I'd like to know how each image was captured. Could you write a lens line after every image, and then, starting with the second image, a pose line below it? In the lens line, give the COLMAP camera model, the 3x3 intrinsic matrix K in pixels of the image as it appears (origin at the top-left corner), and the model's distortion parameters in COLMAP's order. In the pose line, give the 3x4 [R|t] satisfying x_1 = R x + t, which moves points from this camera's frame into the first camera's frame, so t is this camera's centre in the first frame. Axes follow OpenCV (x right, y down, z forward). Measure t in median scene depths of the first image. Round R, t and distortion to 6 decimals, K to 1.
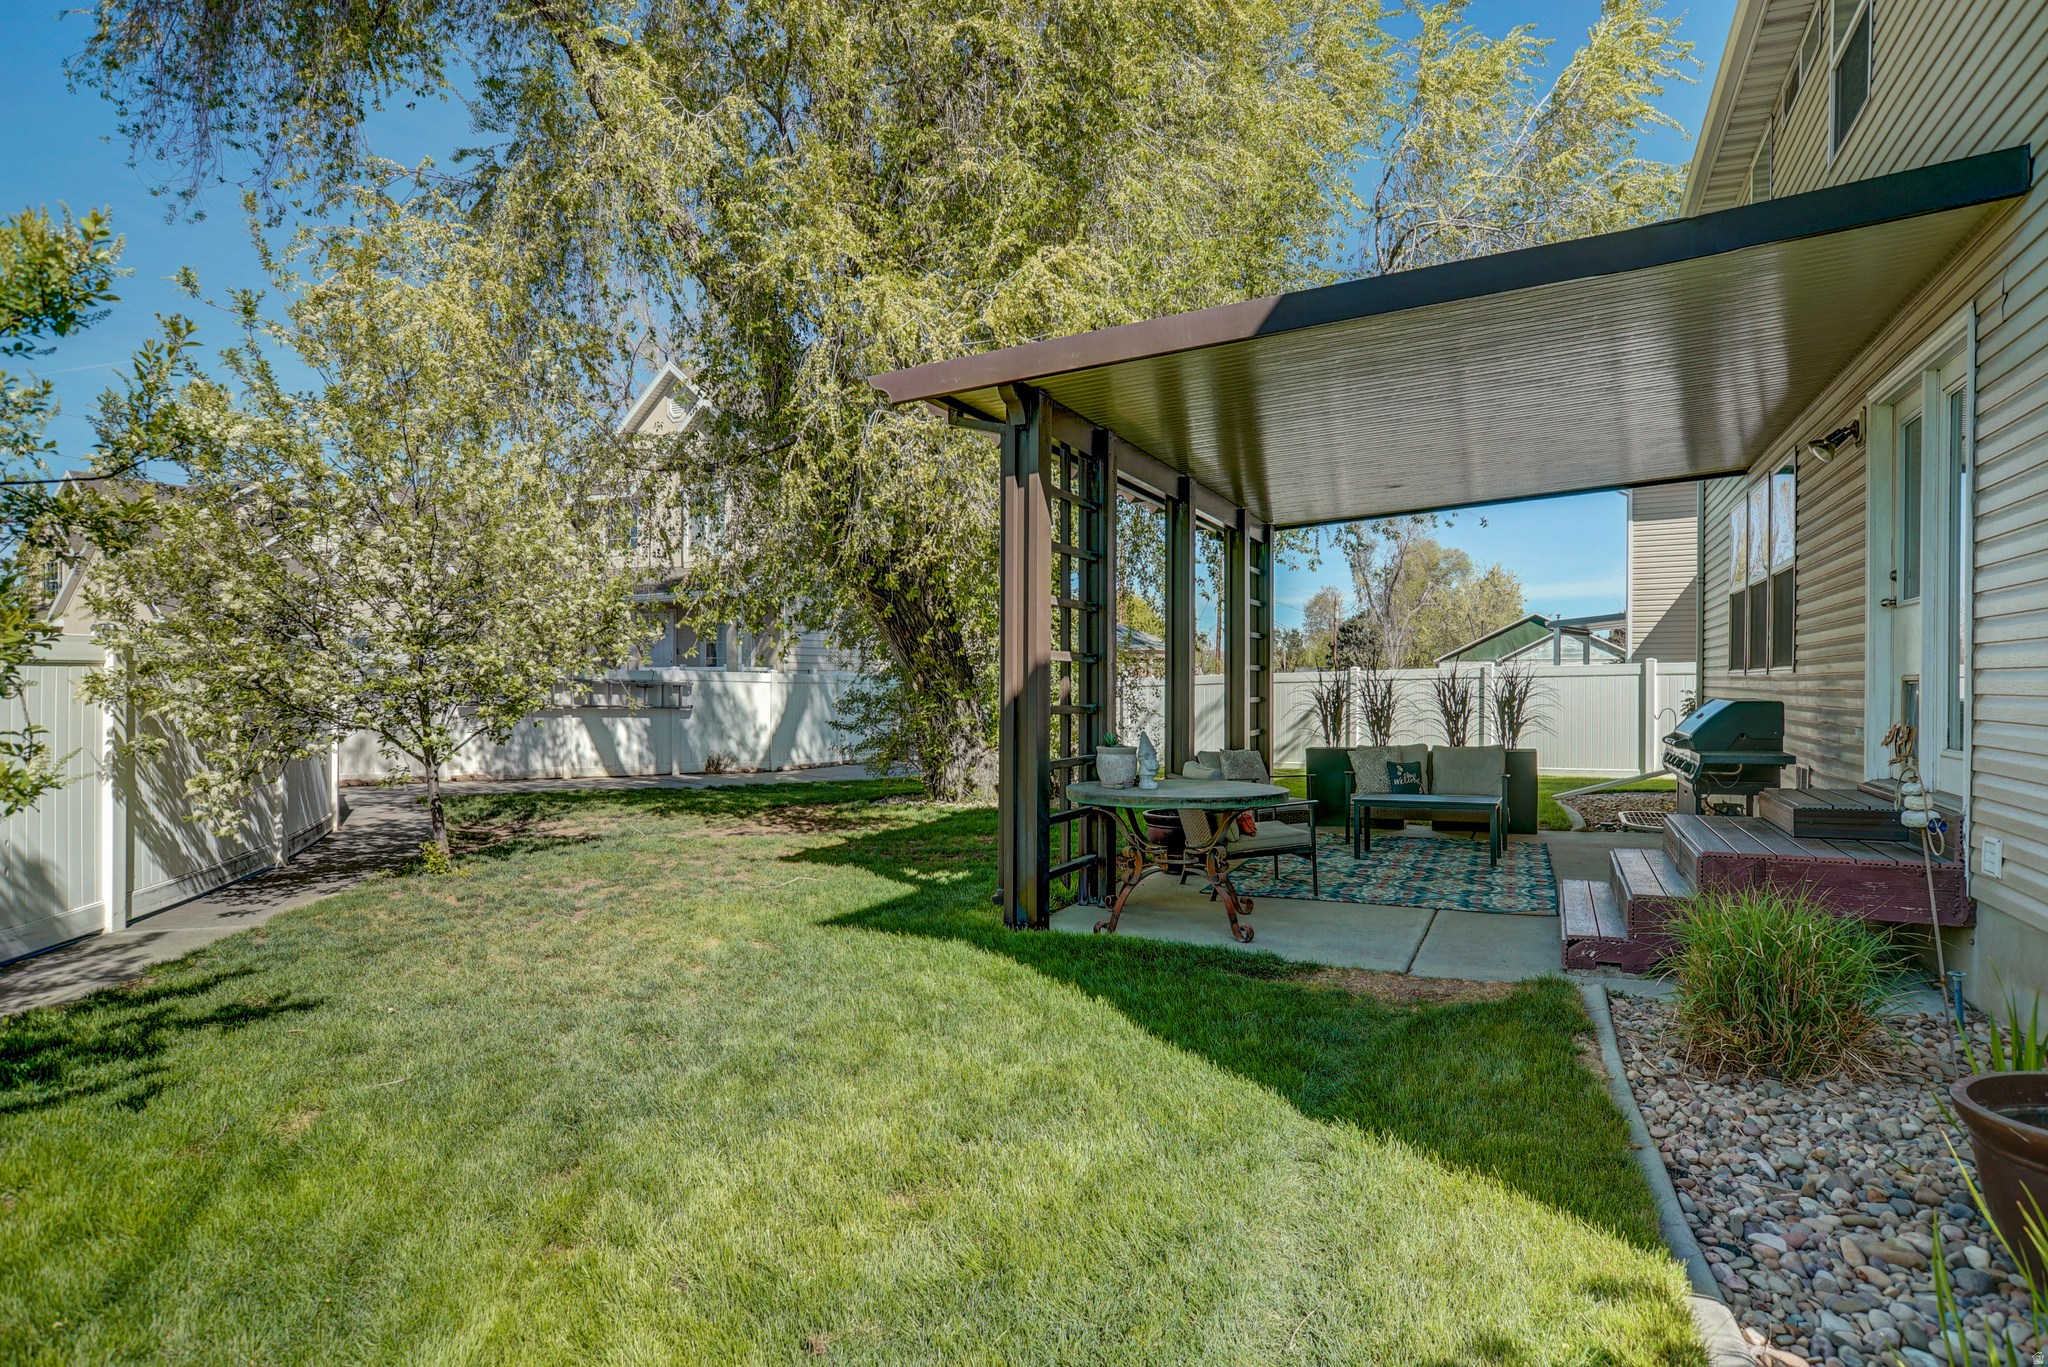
lens RADIAL K [[1280.6, 0, 1024.0], [0, 1280.6, 683.5], [0, 0, 1]] dist [-0.003615, -0.000757]
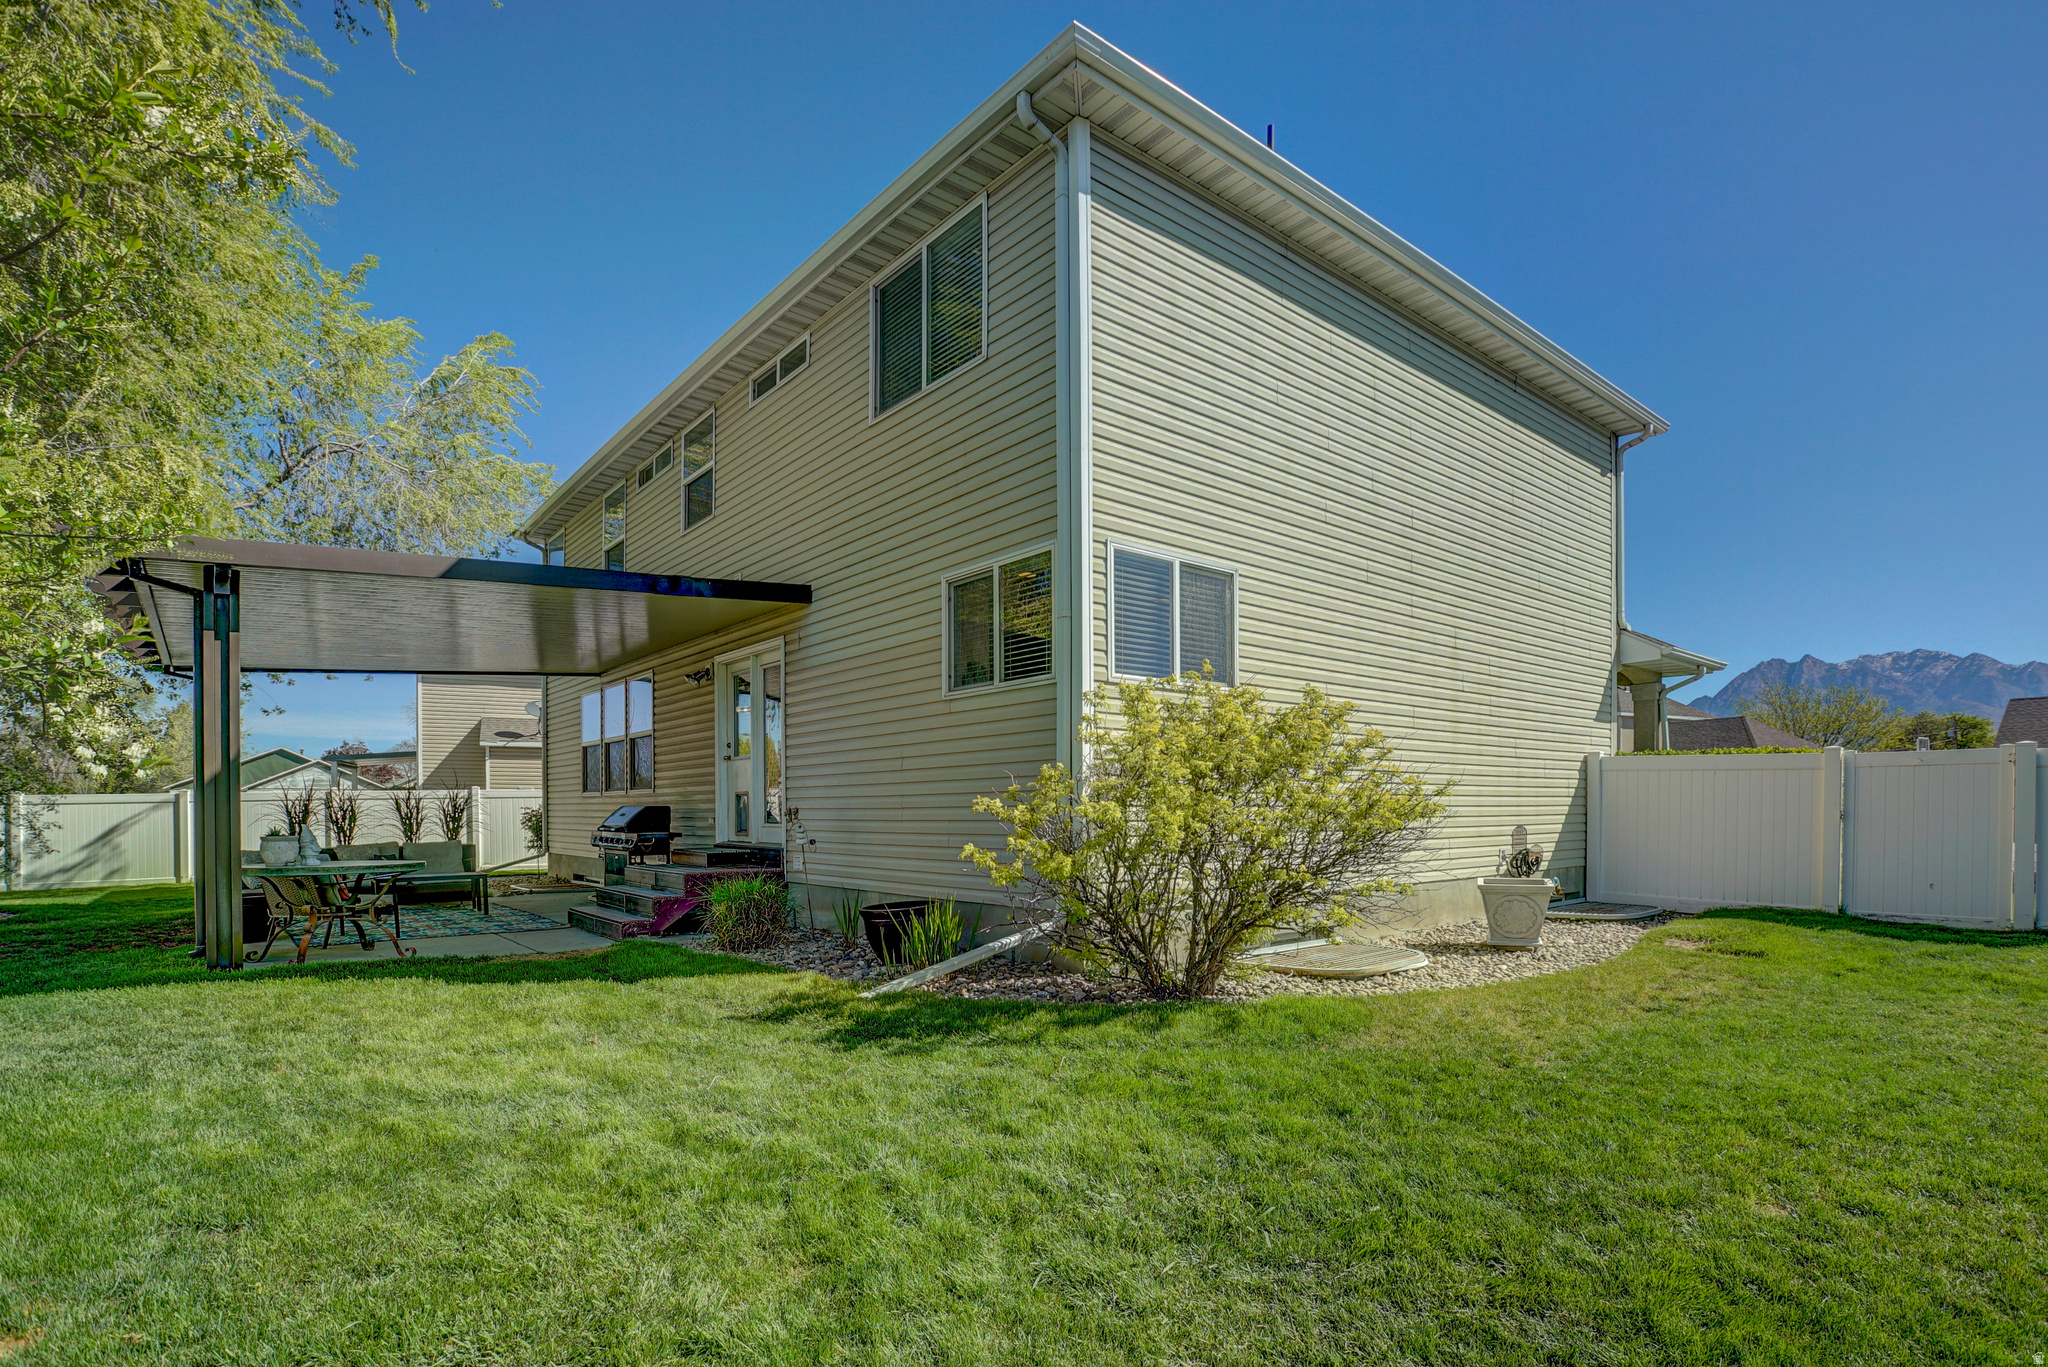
lens RADIAL K [[1006.7, 0, 1024.0], [0, 1006.7, 683.5], [0, 0, 1]] dist [-0.001257, -0.000445]
pose [[0.500692, 0.109197, 0.858710, -0.325176], [0.000191, 0.991997, -0.126258, 0.015939], [-0.865625, 0.063381, 0.496665, -0.164494]]
